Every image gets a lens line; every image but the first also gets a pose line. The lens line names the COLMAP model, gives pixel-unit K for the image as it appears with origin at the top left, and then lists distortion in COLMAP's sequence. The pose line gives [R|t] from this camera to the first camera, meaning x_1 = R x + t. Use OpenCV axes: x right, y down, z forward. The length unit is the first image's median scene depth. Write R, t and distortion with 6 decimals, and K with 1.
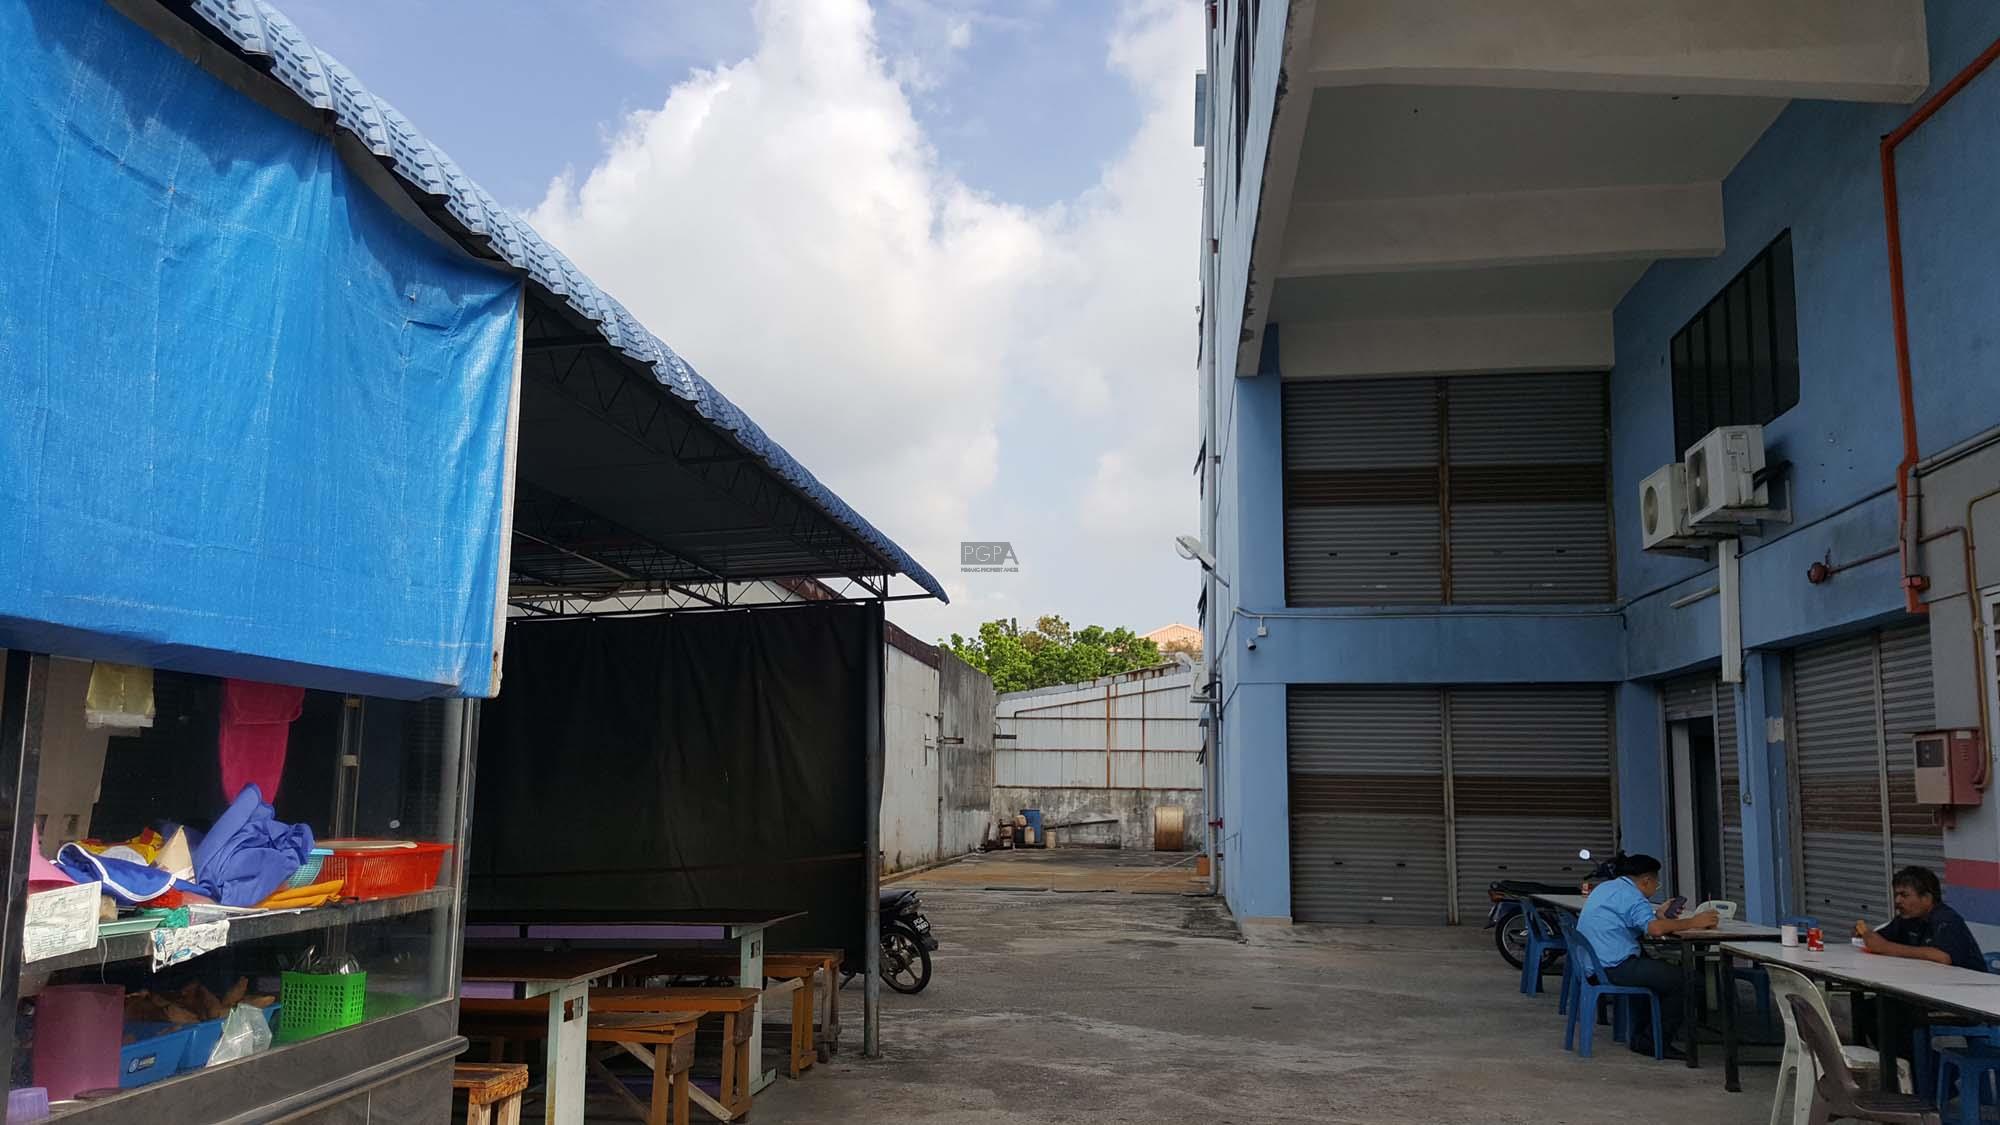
lens RADIAL K [[1479.6, 0, 939.5], [0, 1479.6, 608.7], [0, 0, 1]] dist [0.111032, -0.153663]
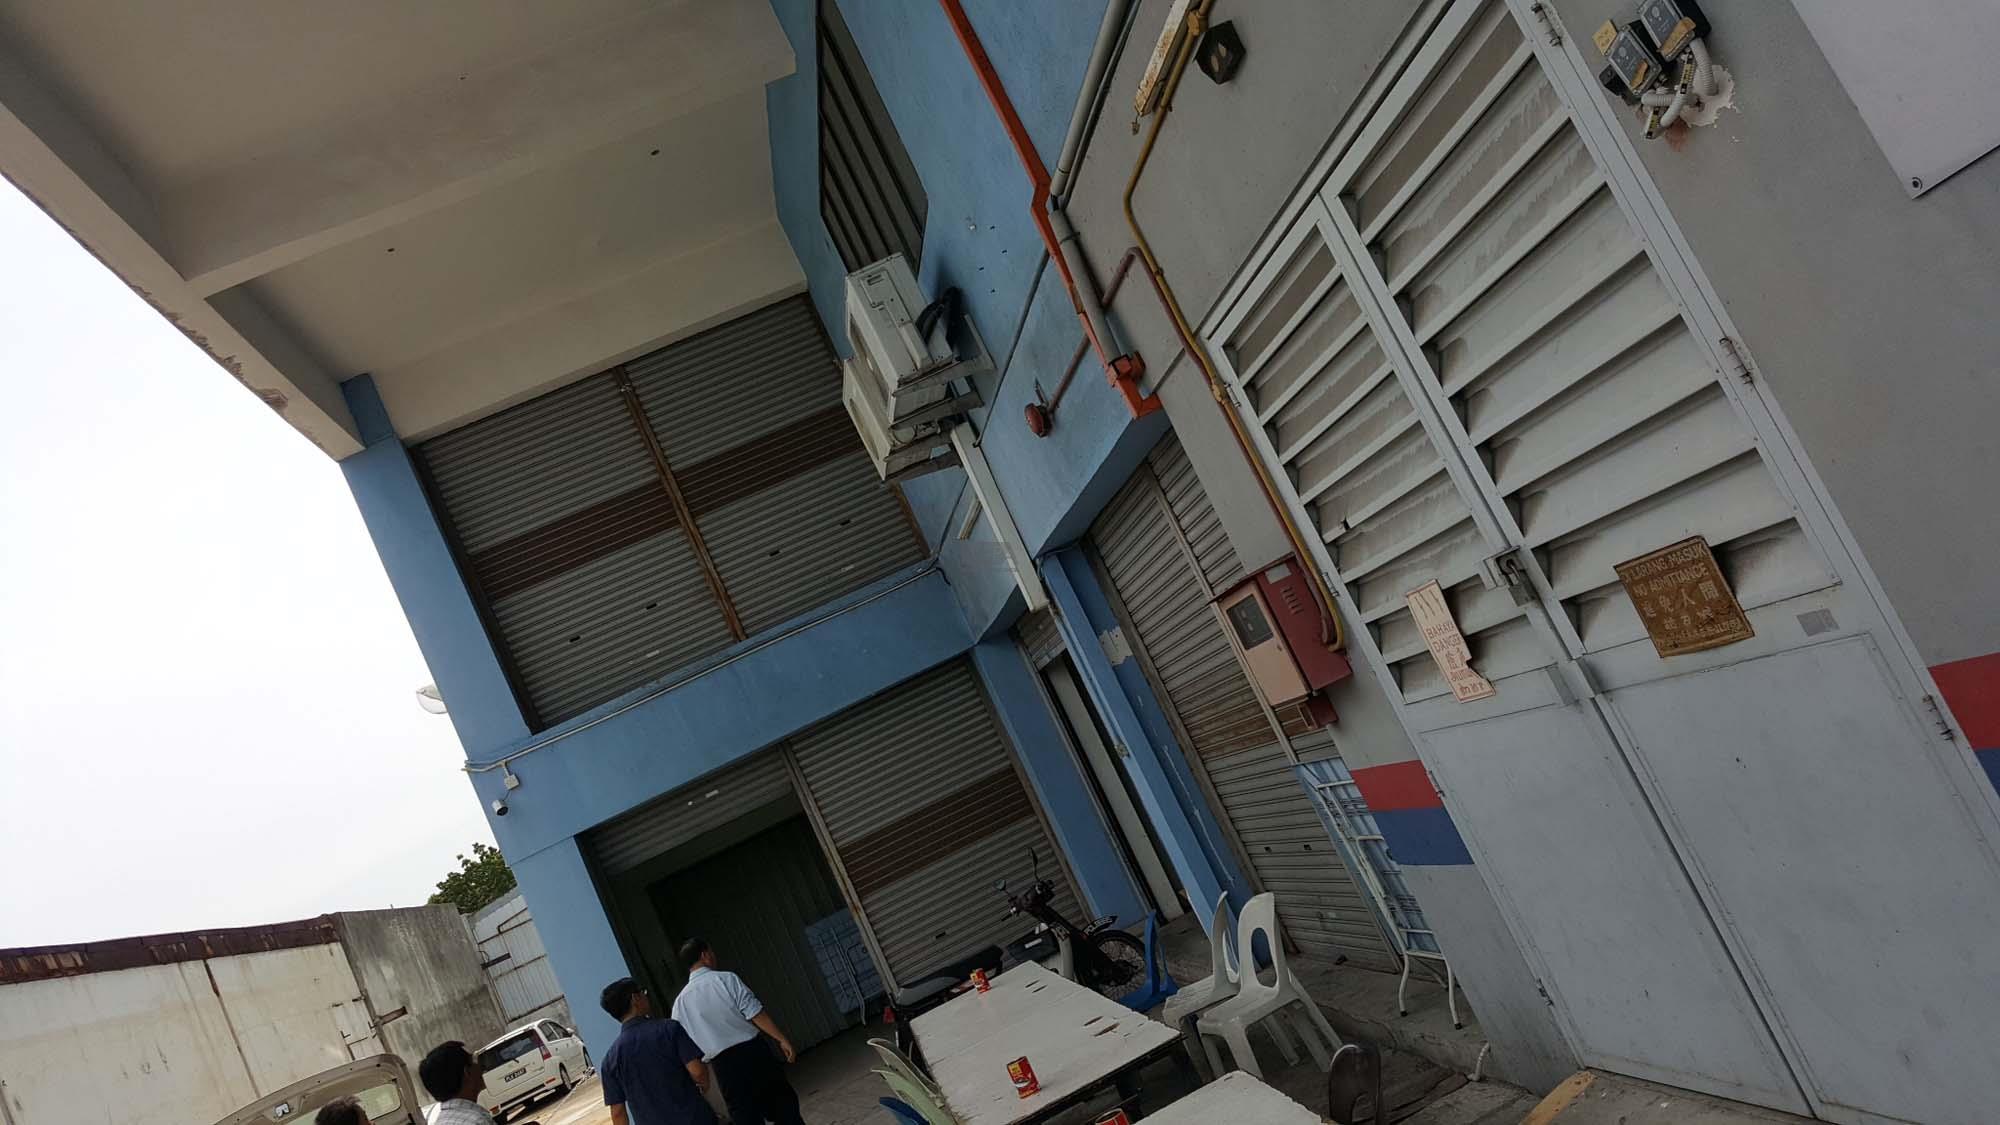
lens RADIAL K [[1479.6, 0, 939.5], [0, 1479.6, 608.7], [0, 0, 1]] dist [0.111032, -0.153663]
pose [[0.871009, -0.387334, 0.302185, 0.278871], [0.407034, 0.913410, -0.002436, 0.032021], [-0.275075, 0.125122, 0.953246, 0.354273]]
